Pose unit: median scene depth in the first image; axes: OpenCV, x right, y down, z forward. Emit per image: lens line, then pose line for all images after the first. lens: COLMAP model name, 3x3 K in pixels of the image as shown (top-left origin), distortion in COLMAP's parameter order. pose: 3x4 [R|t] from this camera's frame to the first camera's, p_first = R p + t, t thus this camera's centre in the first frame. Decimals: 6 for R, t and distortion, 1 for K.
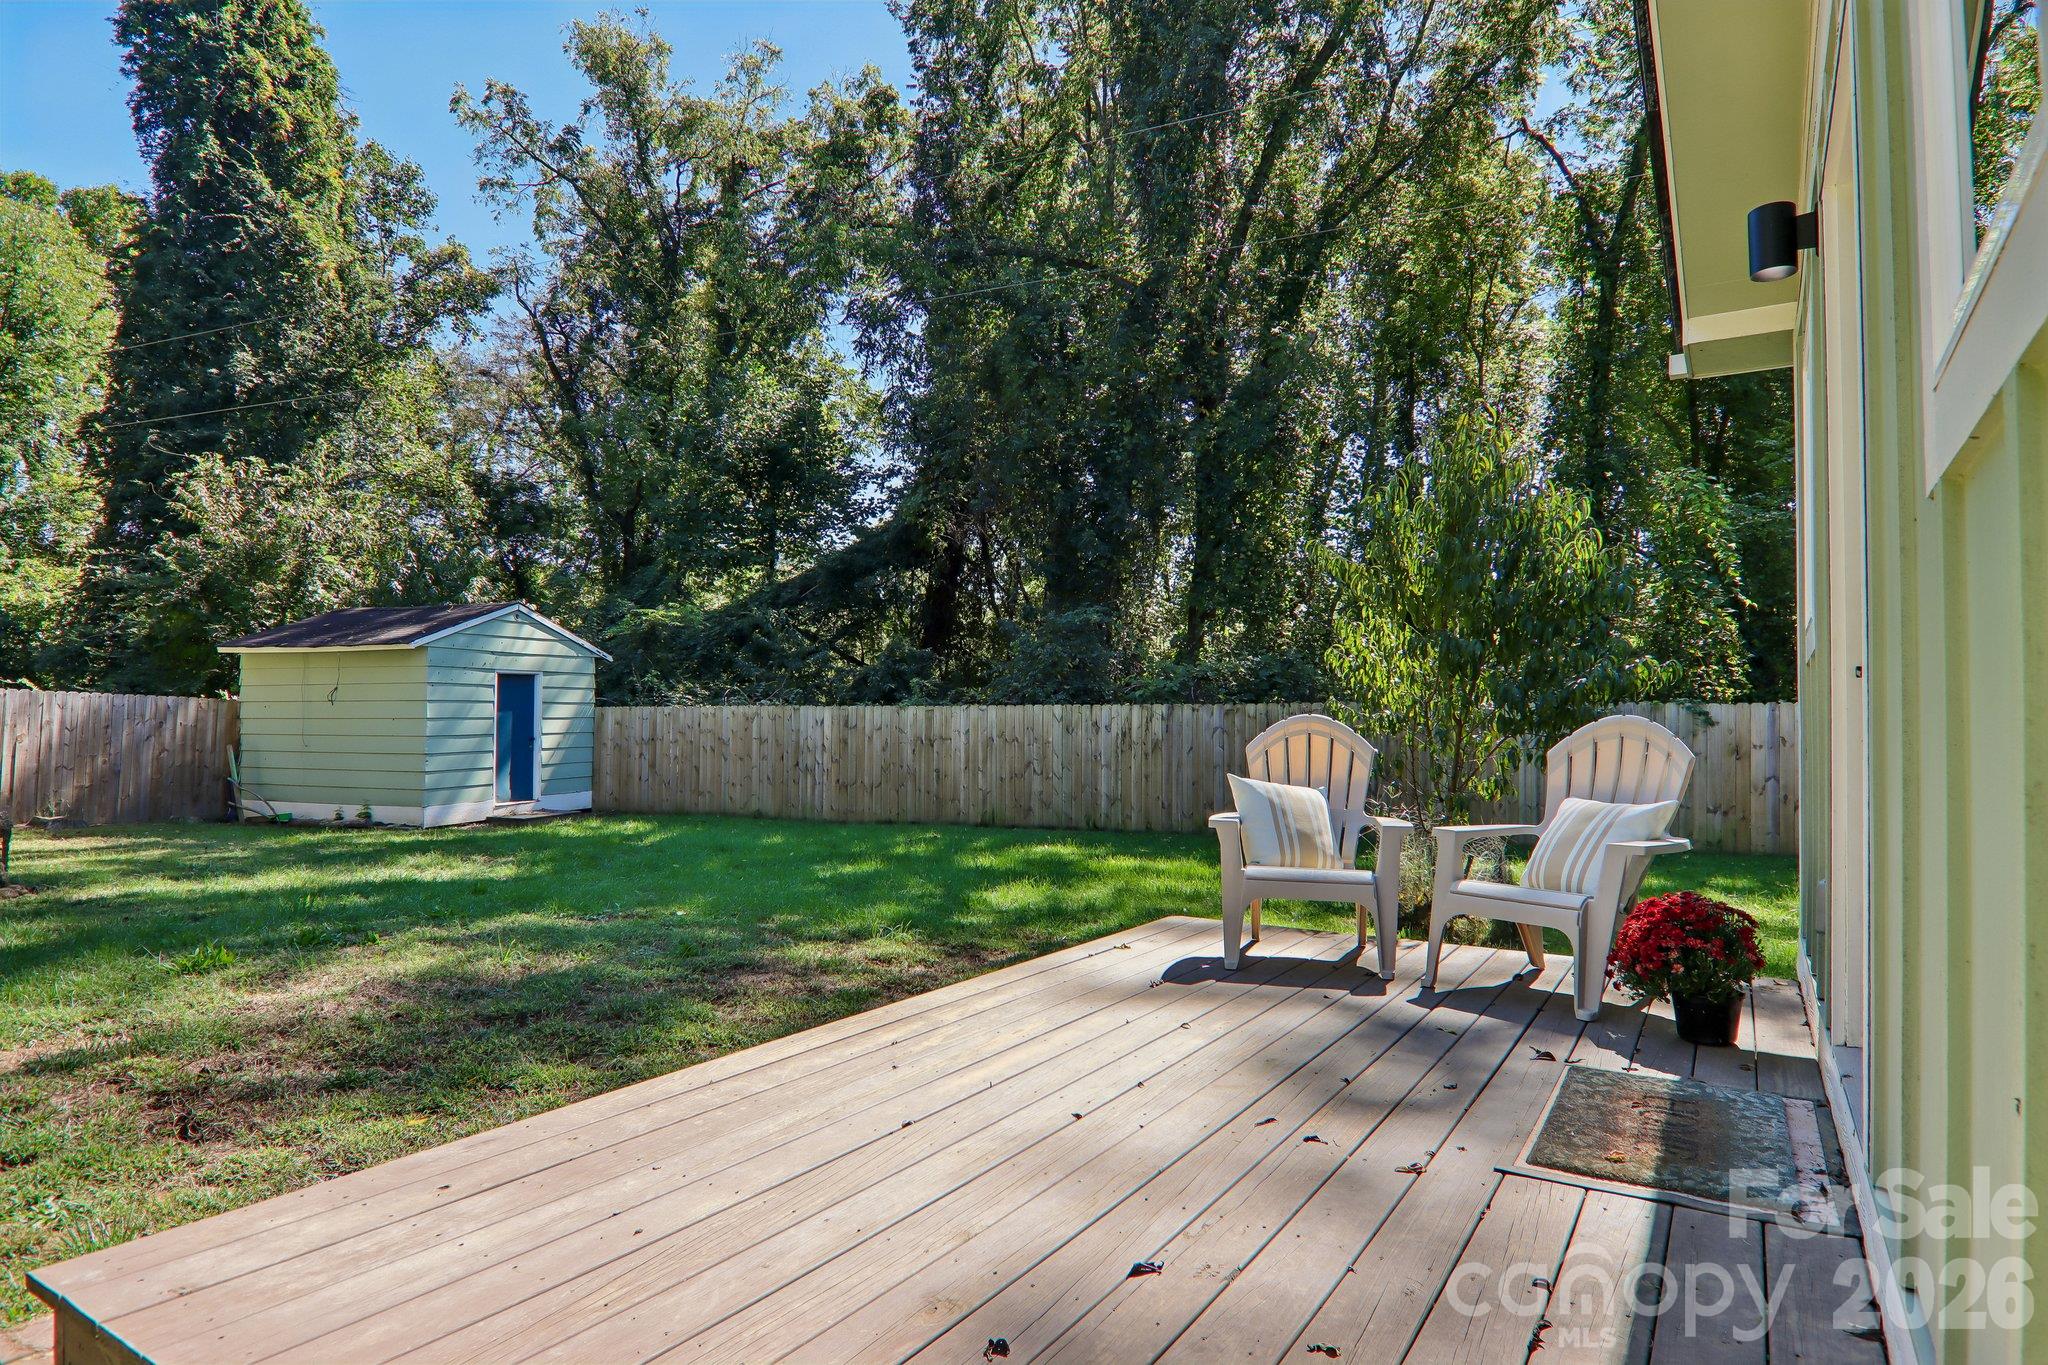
lens RADIAL K [[1133.8, 0, 1027.1], [0, 1133.8, 702.3], [0, 0, 1]] dist [0.005996, -0.020896]
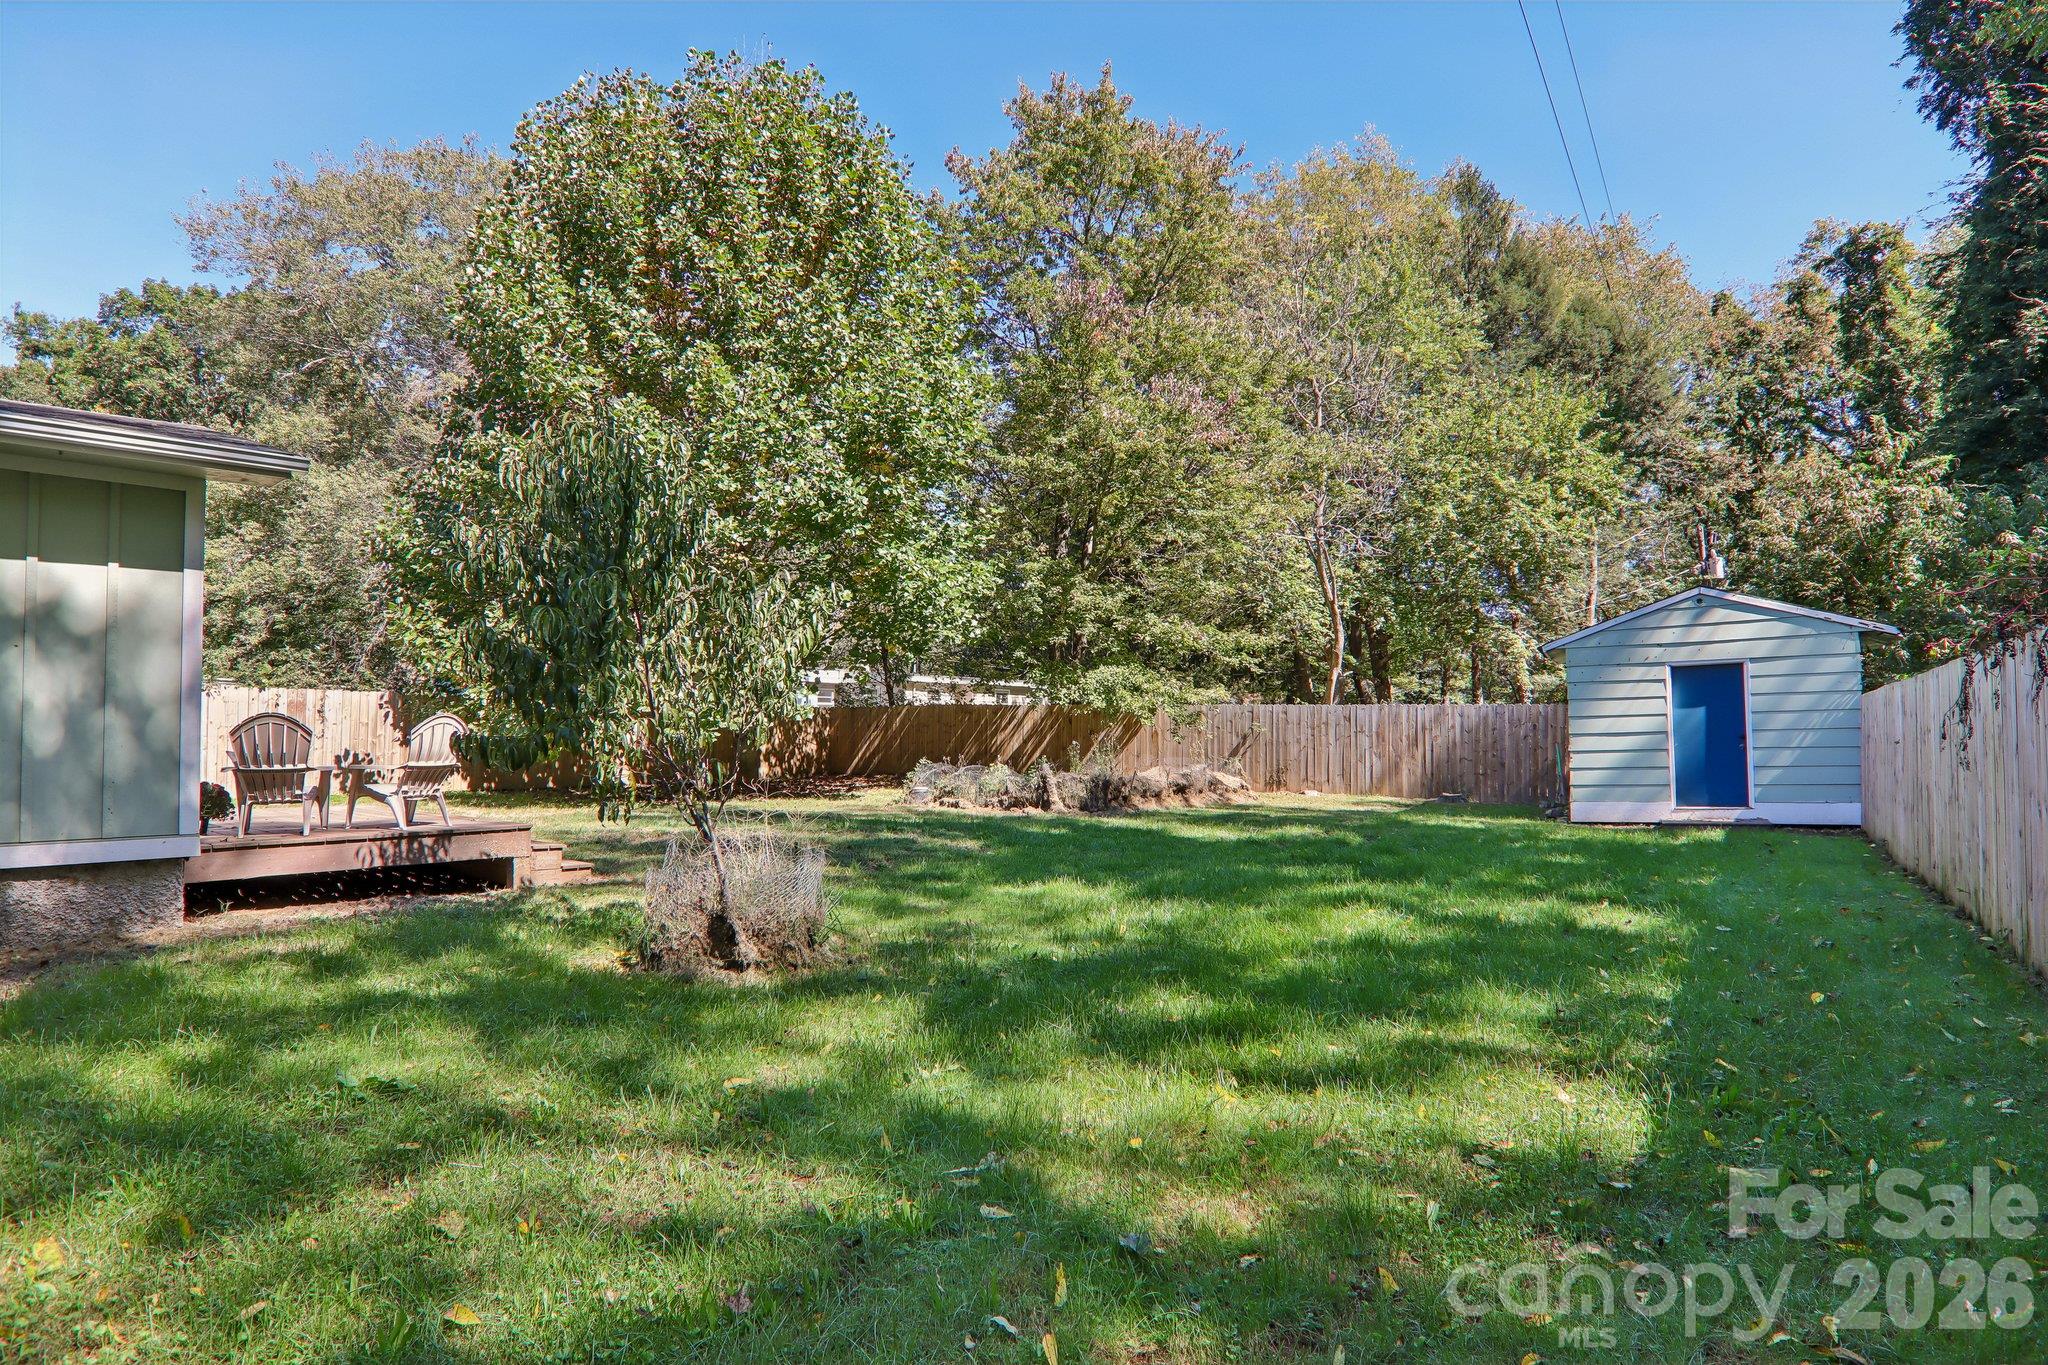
lens RADIAL K [[1133.8, 0, 1027.1], [0, 1133.8, 702.3], [0, 0, 1]] dist [0.005996, -0.020896]
pose [[-0.186507, -0.036521, -0.981775, 0.344813], [0.027339, 0.998729, -0.042345, 0.018380], [0.982073, -0.034738, -0.185272, 0.411850]]
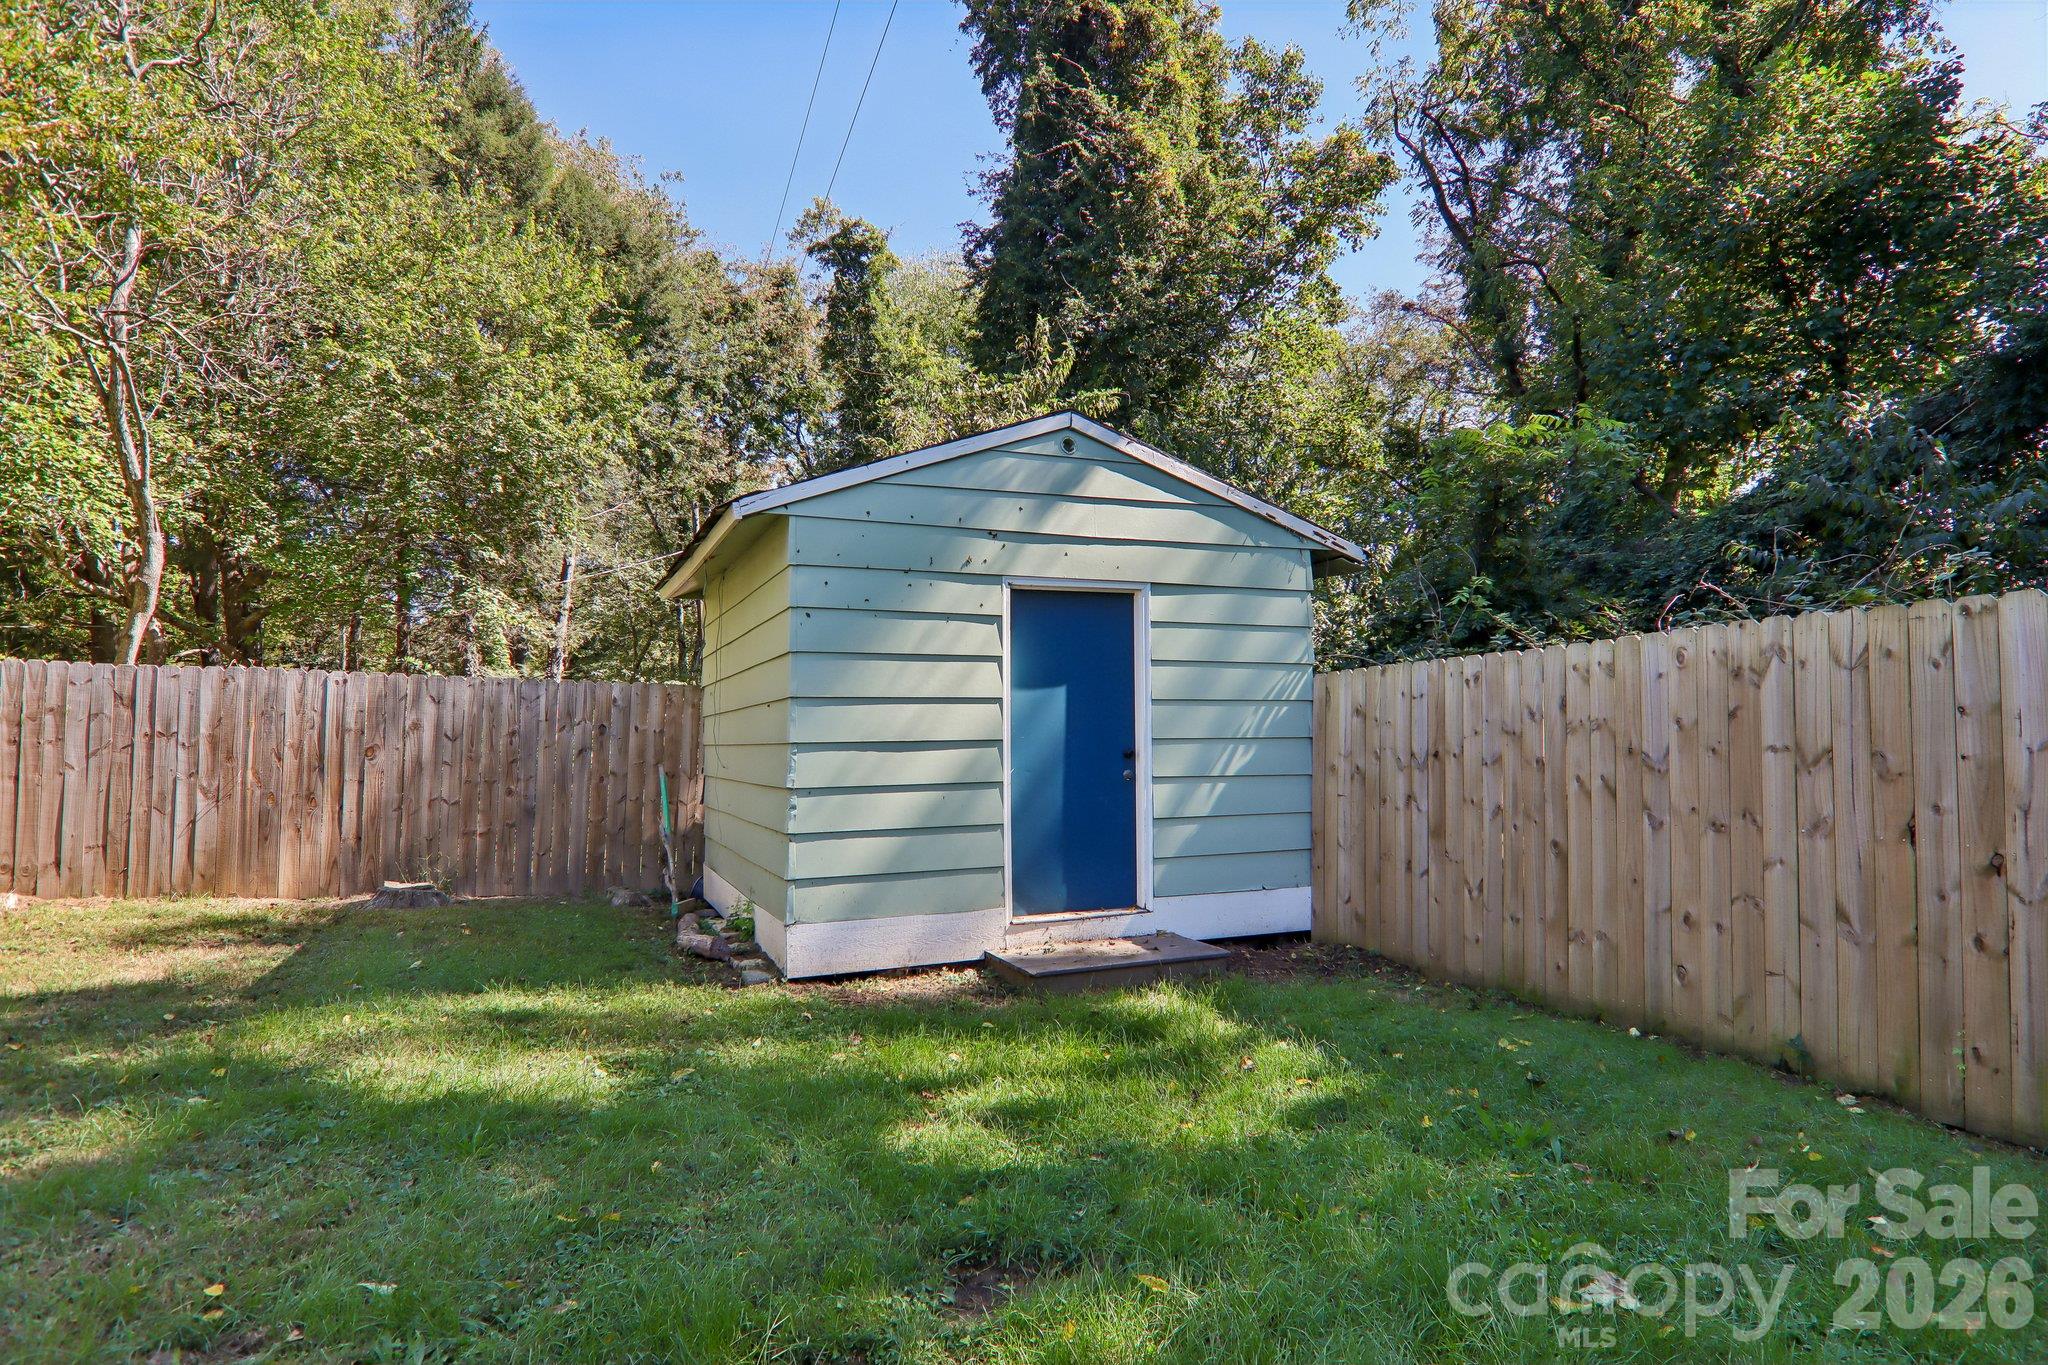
lens RADIAL K [[1133.8, 0, 1027.1], [0, 1133.8, 702.3], [0, 0, 1]] dist [0.005996, -0.020896]
pose [[0.655742, -0.037685, -0.754044, -0.105275], [0.019423, 0.999265, -0.033050, 0.017533], [0.754735, 0.007026, 0.655992, 0.470609]]
